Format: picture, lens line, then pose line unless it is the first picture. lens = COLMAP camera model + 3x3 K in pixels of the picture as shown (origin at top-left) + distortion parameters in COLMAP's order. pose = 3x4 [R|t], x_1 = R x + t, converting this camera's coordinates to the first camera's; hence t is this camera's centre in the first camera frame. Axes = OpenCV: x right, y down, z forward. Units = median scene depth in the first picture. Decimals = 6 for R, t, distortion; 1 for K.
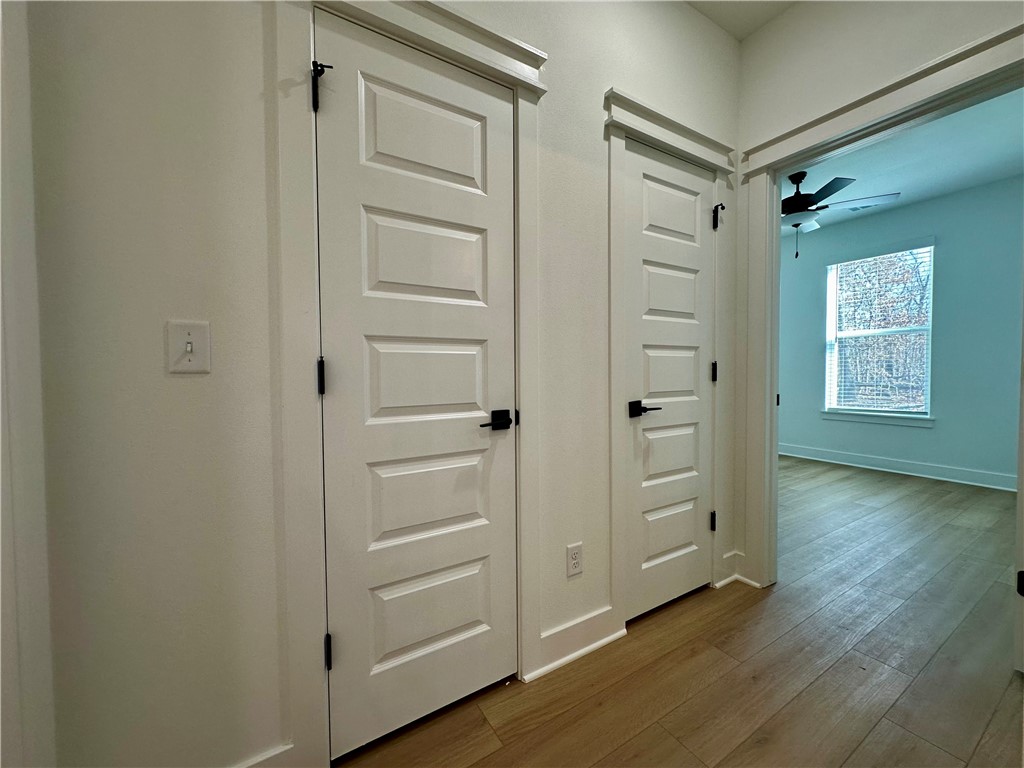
lens RADIAL K [[406.2, 0, 512.0], [0, 406.2, 384.0], [0, 0, 1]] dist [-0.002172, 0.000232]
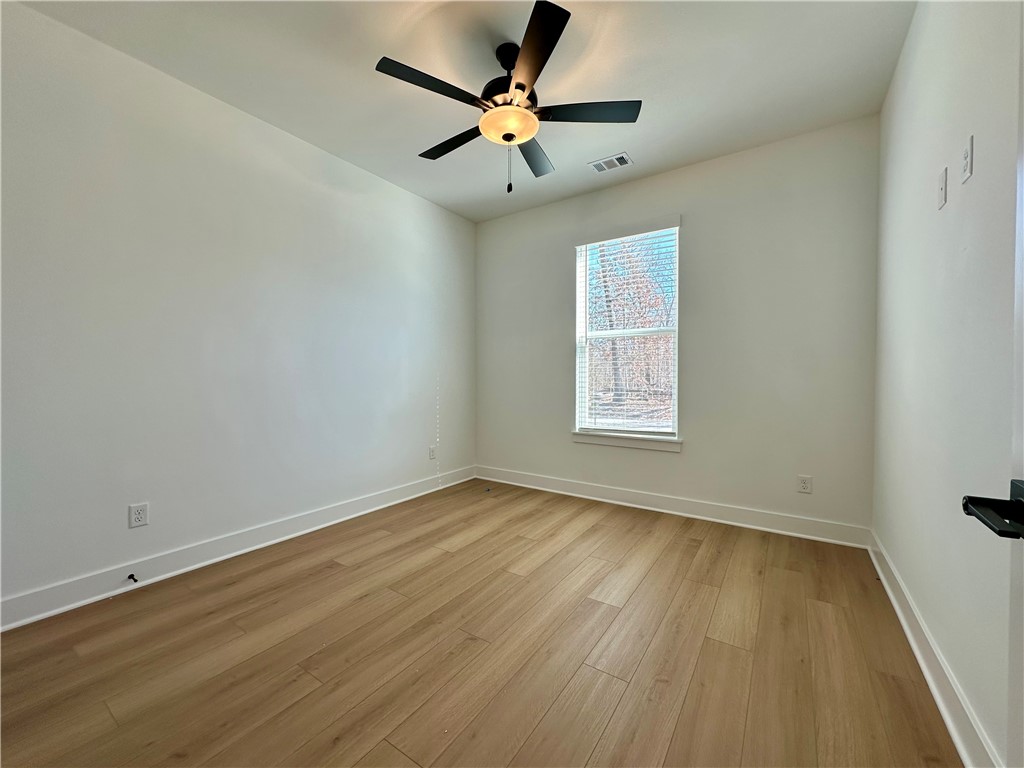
lens RADIAL K [[406.2, 0, 512.0], [0, 406.2, 384.0], [0, 0, 1]] dist [-0.002172, 0.000232]
pose [[0.911715, -0.000509, 0.410823, 0.345621], [0.007270, 0.999863, -0.014894, -0.014772], [-0.410759, 0.016566, 0.911594, 0.344191]]
